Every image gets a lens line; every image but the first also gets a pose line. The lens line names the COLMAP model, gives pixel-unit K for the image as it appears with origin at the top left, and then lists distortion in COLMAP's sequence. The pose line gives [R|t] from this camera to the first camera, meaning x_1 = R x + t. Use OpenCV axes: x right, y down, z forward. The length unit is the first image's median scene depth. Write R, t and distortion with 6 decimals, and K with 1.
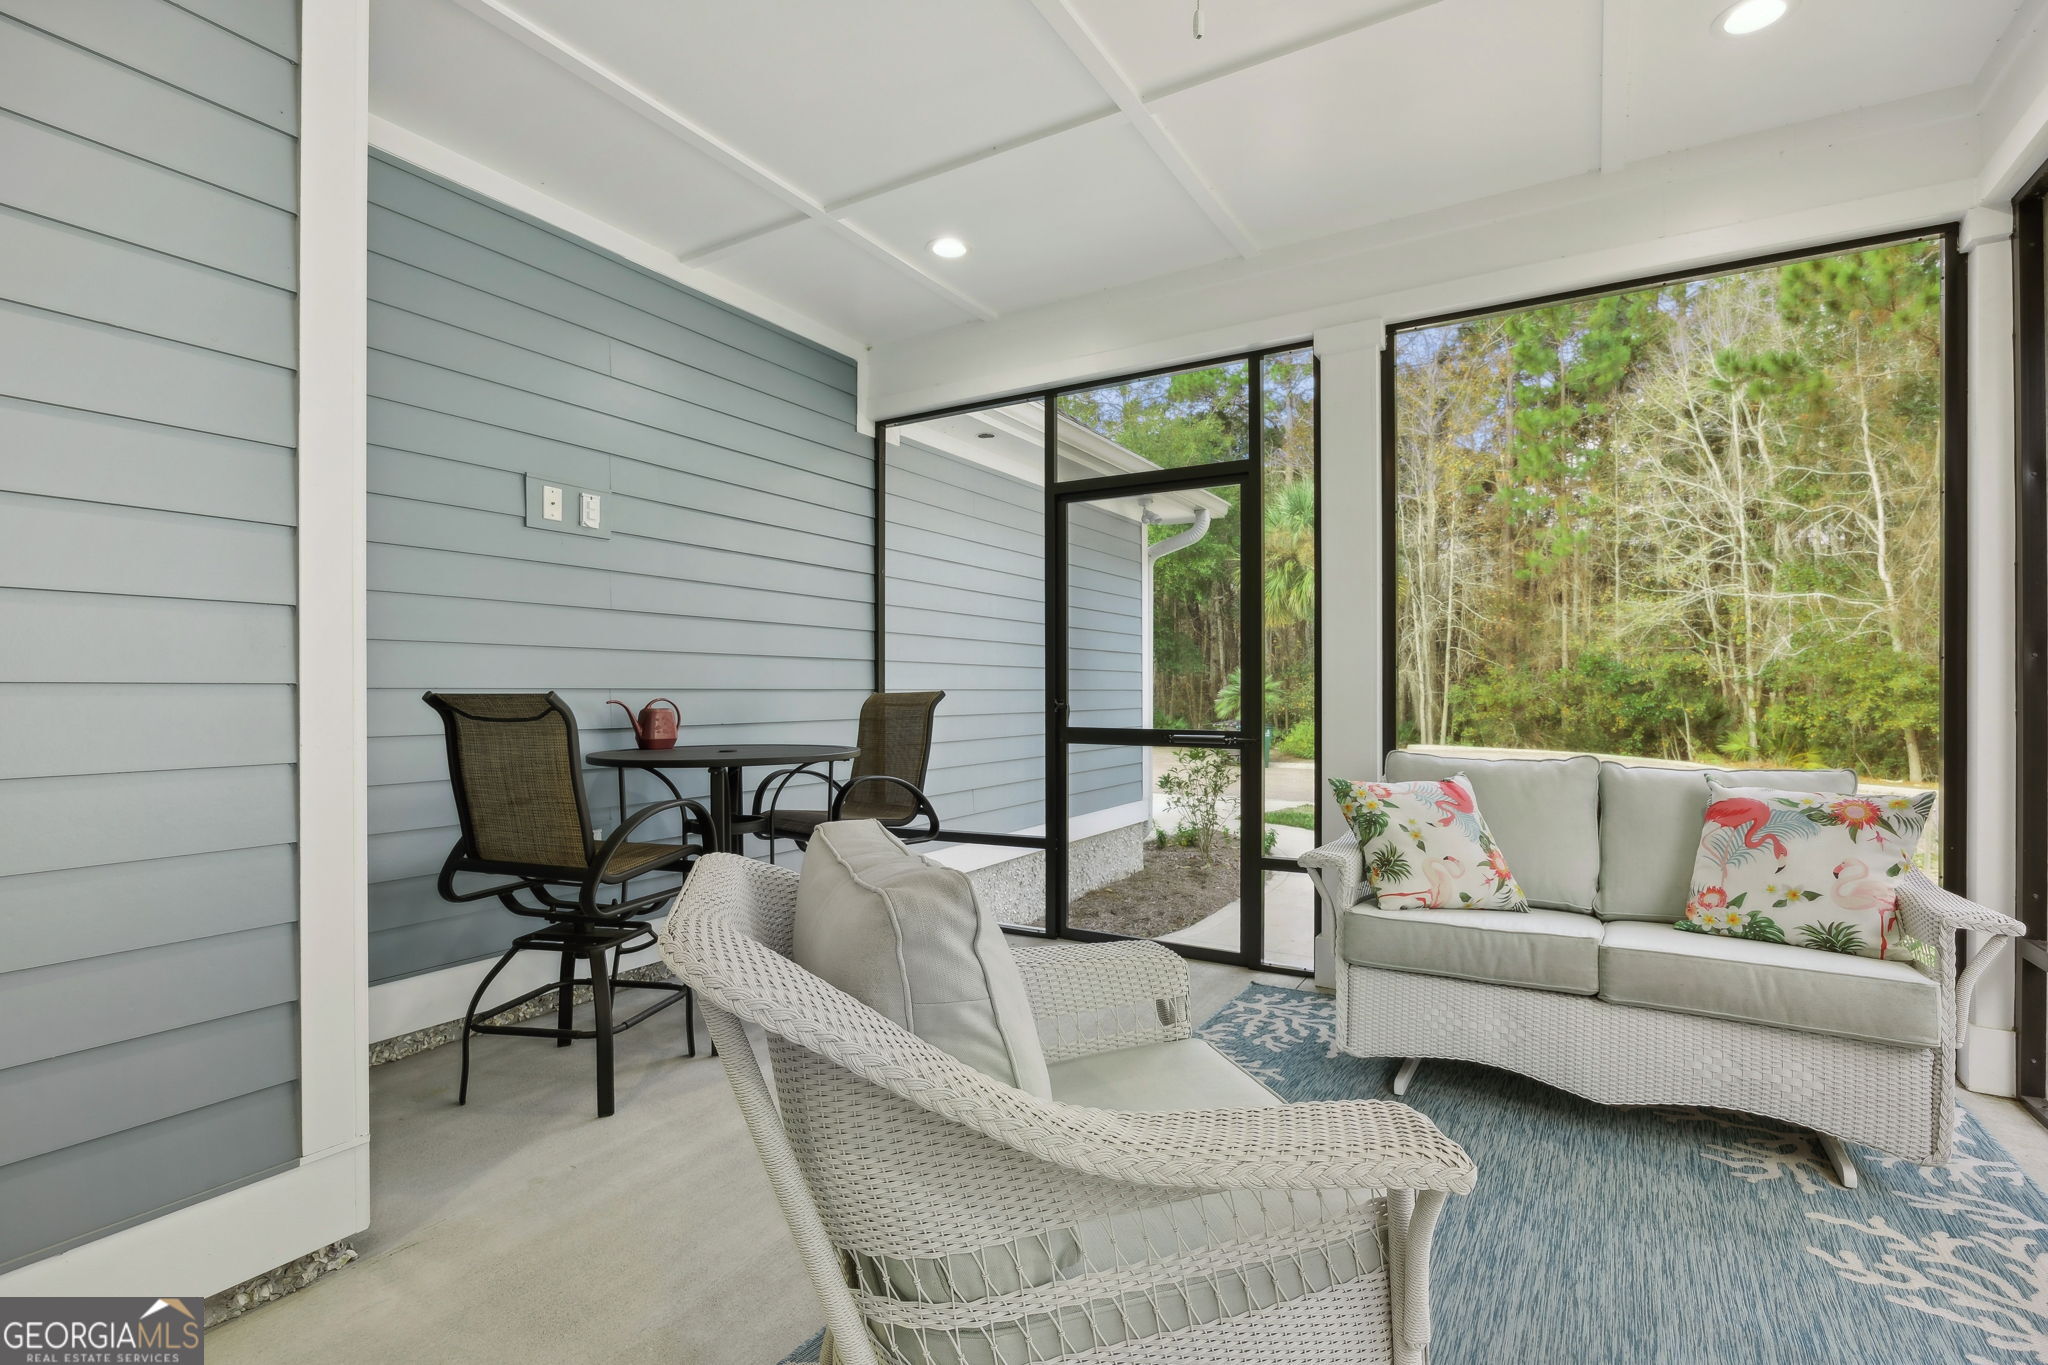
lens RADIAL K [[956.8, 0, 1023.6], [0, 956.8, 688.3], [0, 0, 1]] dist [-0.002680, -0.000051]
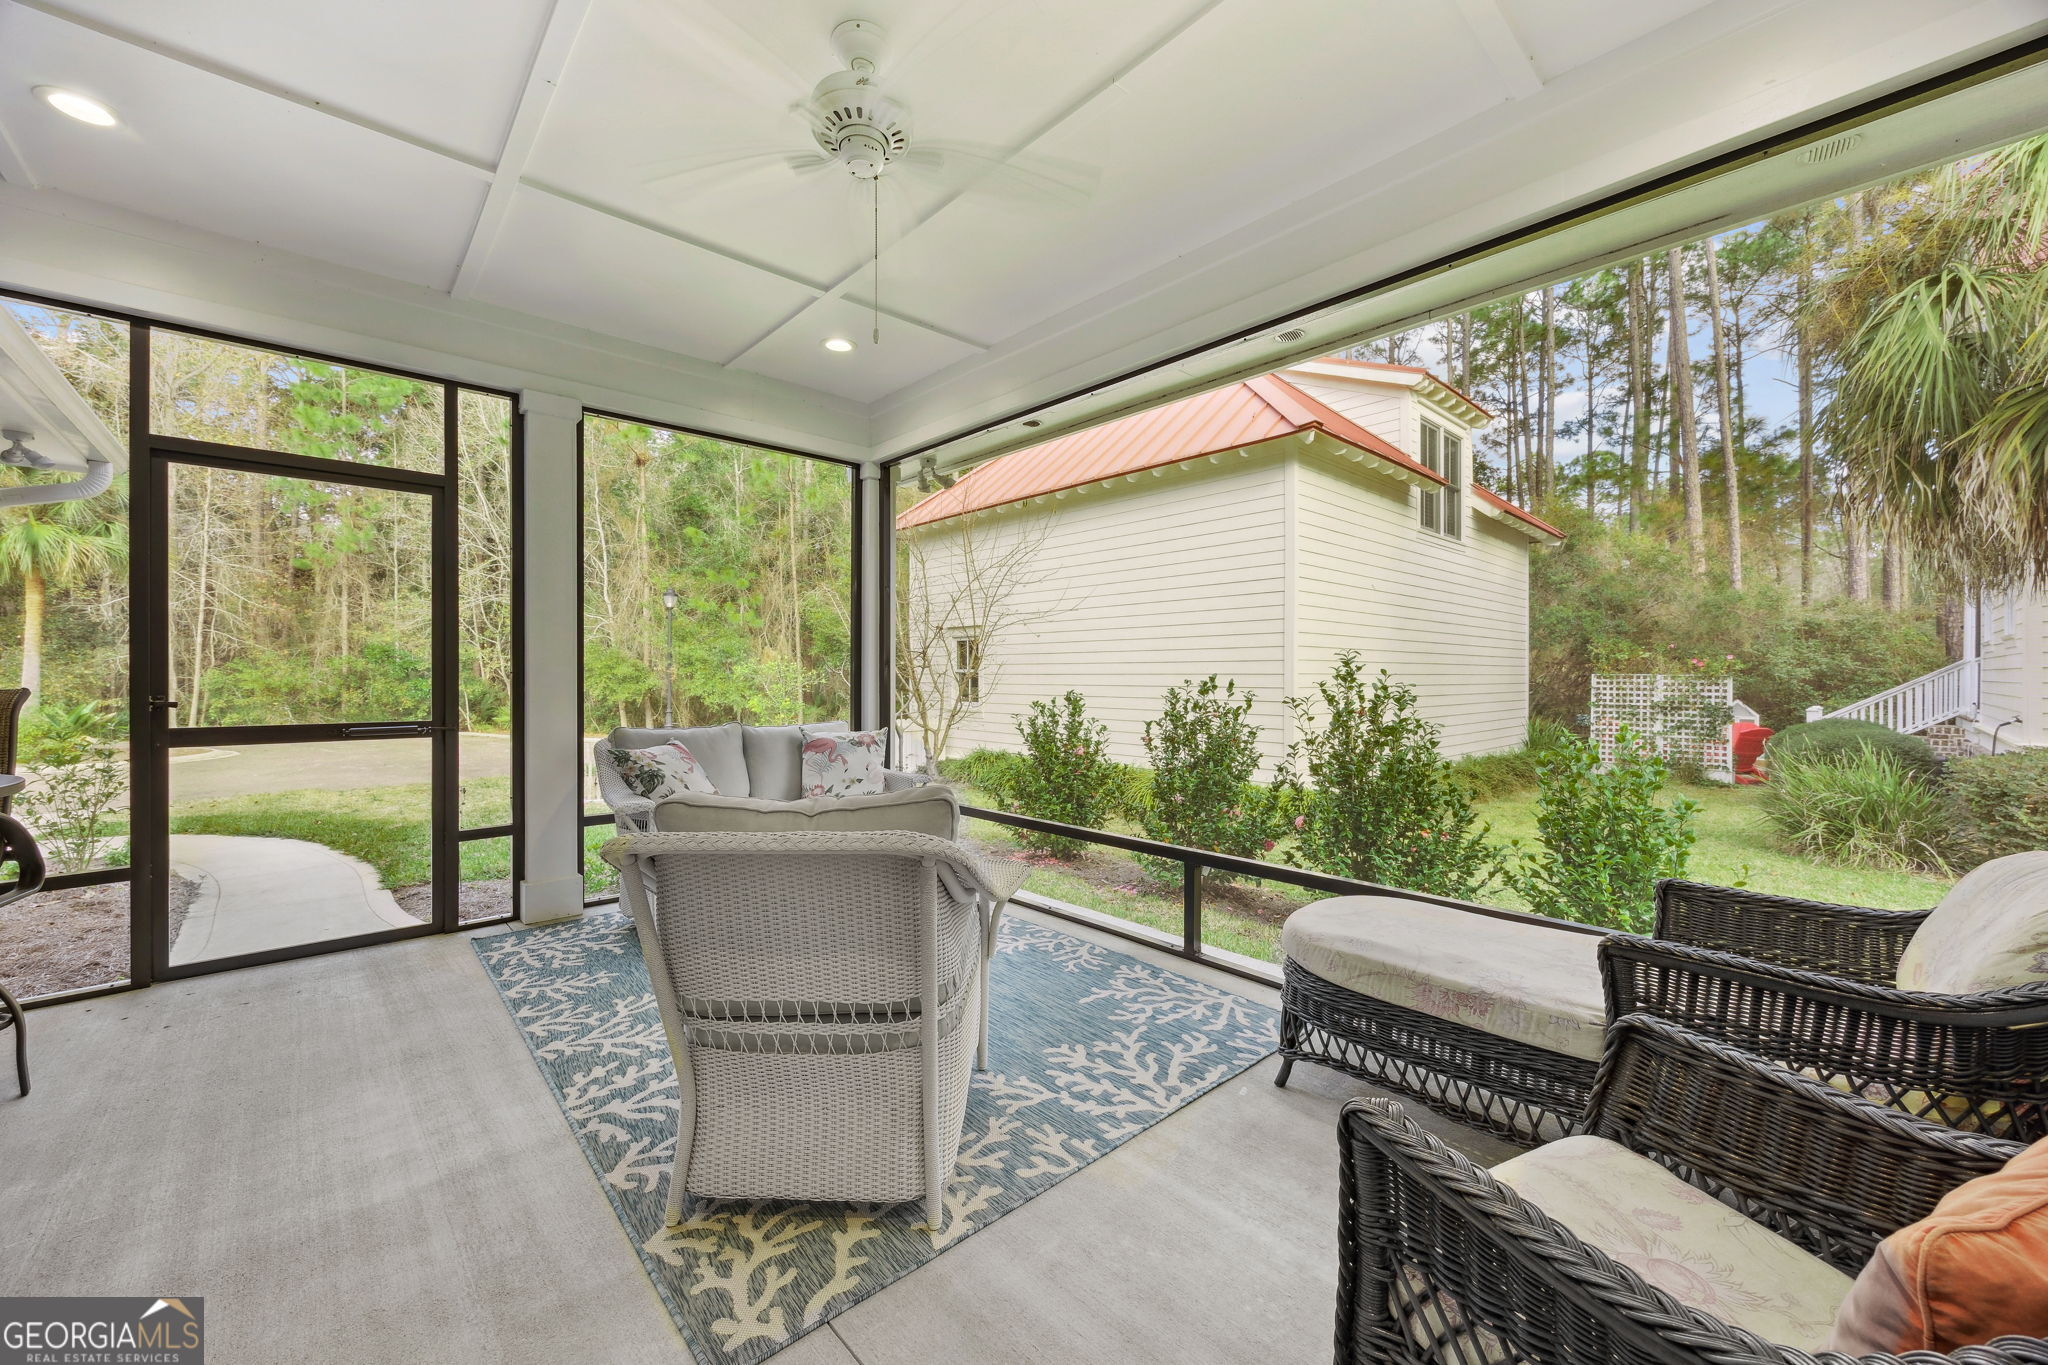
lens RADIAL K [[786.0, 0, 1008.6], [0, 786.0, 676.4], [0, 0, 1]] dist [-0.005553, 0.001455]
pose [[0.300675, -0.001787, 0.953725, -0.478950], [-0.002883, 0.999992, 0.002783, -0.011560], [-0.953722, -0.003587, 0.300667, 0.111767]]
